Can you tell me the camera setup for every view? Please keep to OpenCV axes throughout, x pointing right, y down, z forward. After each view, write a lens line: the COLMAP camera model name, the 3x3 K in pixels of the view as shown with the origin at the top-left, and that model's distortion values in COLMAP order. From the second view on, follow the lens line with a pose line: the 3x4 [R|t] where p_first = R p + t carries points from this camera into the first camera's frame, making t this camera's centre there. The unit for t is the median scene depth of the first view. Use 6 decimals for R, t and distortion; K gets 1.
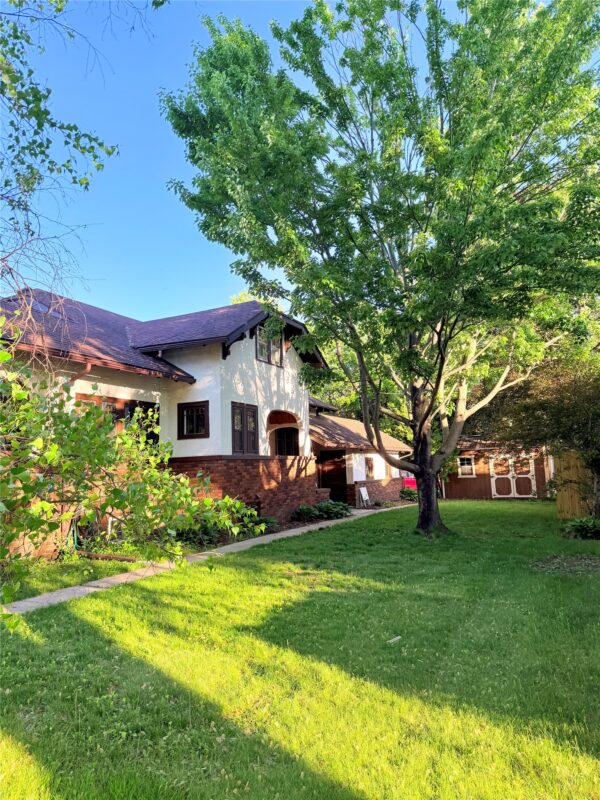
lens RADIAL K [[555.7, 0, 300.0], [0, 555.7, 400.0], [0, 0, 1]] dist [0.137582, -0.229067]
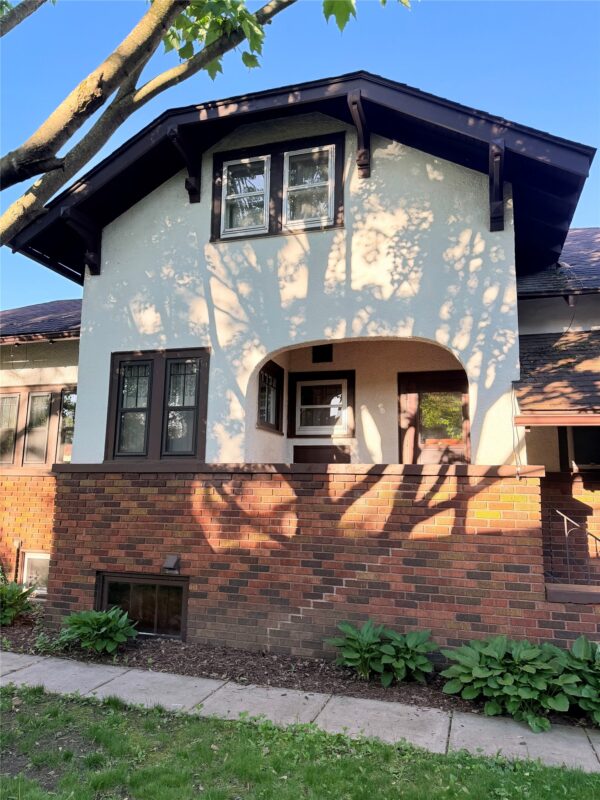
lens RADIAL K [[555.7, 0, 300.0], [0, 555.7, 400.0], [0, 0, 1]] dist [0.137582, -0.229067]
pose [[0.147881, -0.118030, -0.981937, 0.362096], [0.099218, 0.989615, -0.104010, 0.105779], [0.984016, -0.082045, 0.158055, 1.032747]]
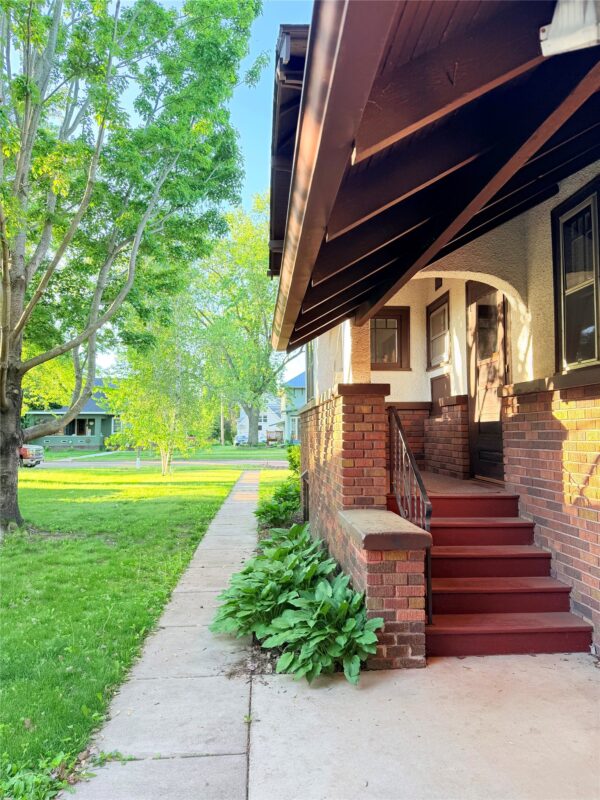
lens RADIAL K [[555.7, 0, 300.0], [0, 555.7, 400.0], [0, 0, 1]] dist [0.137582, -0.229067]
pose [[-0.864254, 0.009456, -0.502967, 0.216725], [0.094924, 0.984928, -0.144590, 0.178959], [0.494019, -0.172706, -0.852126, 1.496671]]
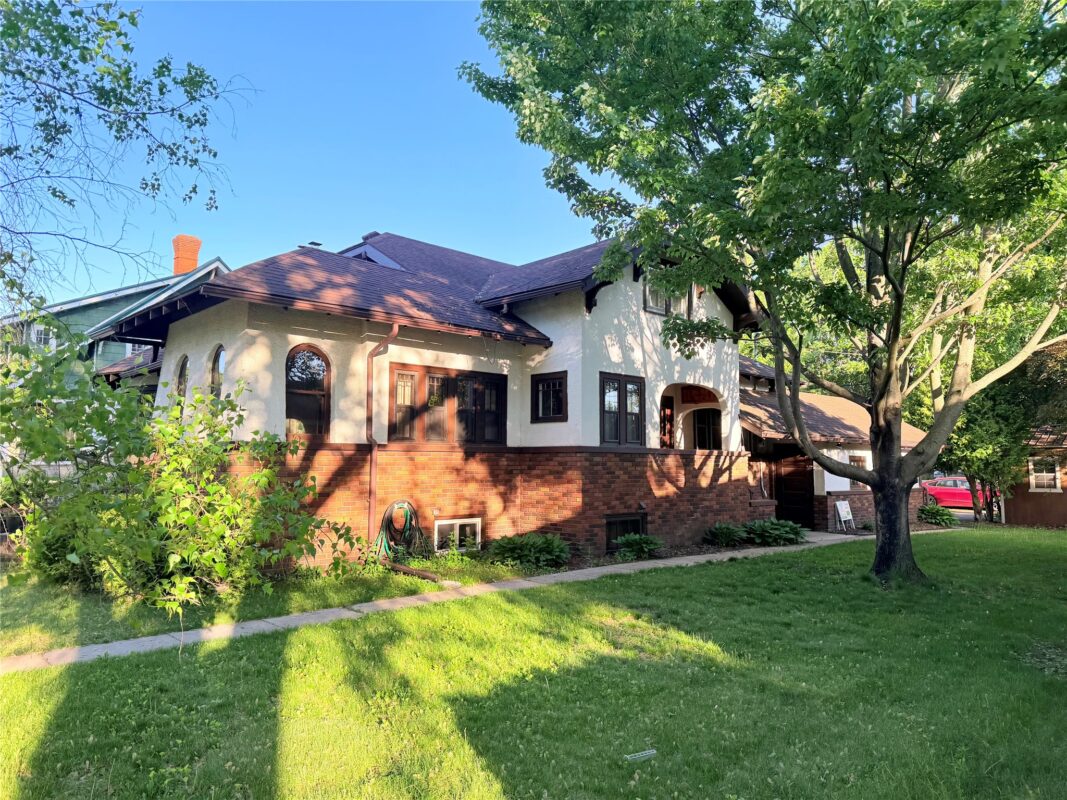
lens RADIAL K [[741.2, 0, 533.5], [0, 741.2, 400.0], [0, 0, 1]] dist [0.137582, -0.229067]
pose [[0.936015, 0.005890, -0.351910, 0.126750], [0.008055, 0.999240, 0.038150, 0.002154], [0.351867, -0.038544, 0.935256, 0.074972]]
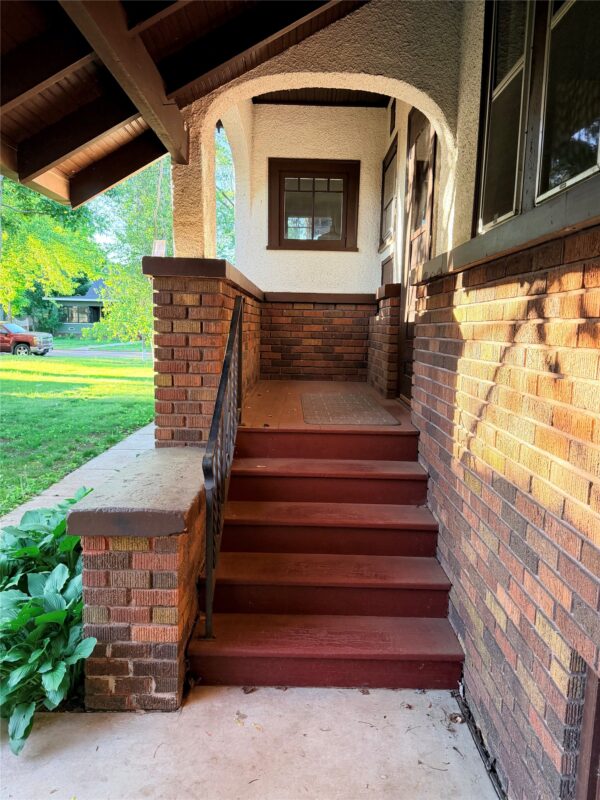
lens RADIAL K [[564.7, 0, 304.8], [0, 564.7, 397.2], [0, 0, 1]] dist [0.070383, -0.080299]
pose [[-0.895195, 0.071775, -0.439858, 0.076731], [0.064430, 0.997421, 0.031631, 0.174113], [0.440994, -0.000024, -0.897510, 1.450281]]
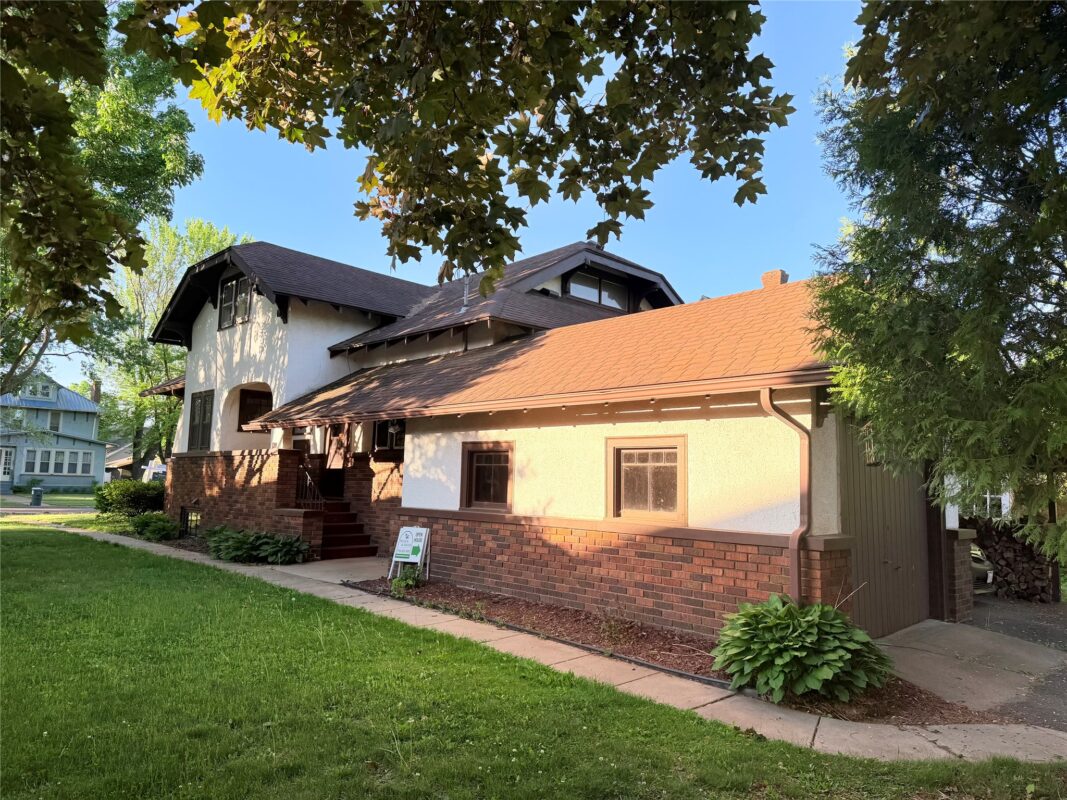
lens RADIAL K [[741.2, 0, 533.5], [0, 741.2, 400.0], [0, 0, 1]] dist [0.137582, -0.229067]
pose [[-0.344008, -0.075795, -0.935903, 0.801009], [0.104608, 0.987438, -0.118419, 0.207959], [0.933121, -0.138640, -0.331758, 1.844859]]
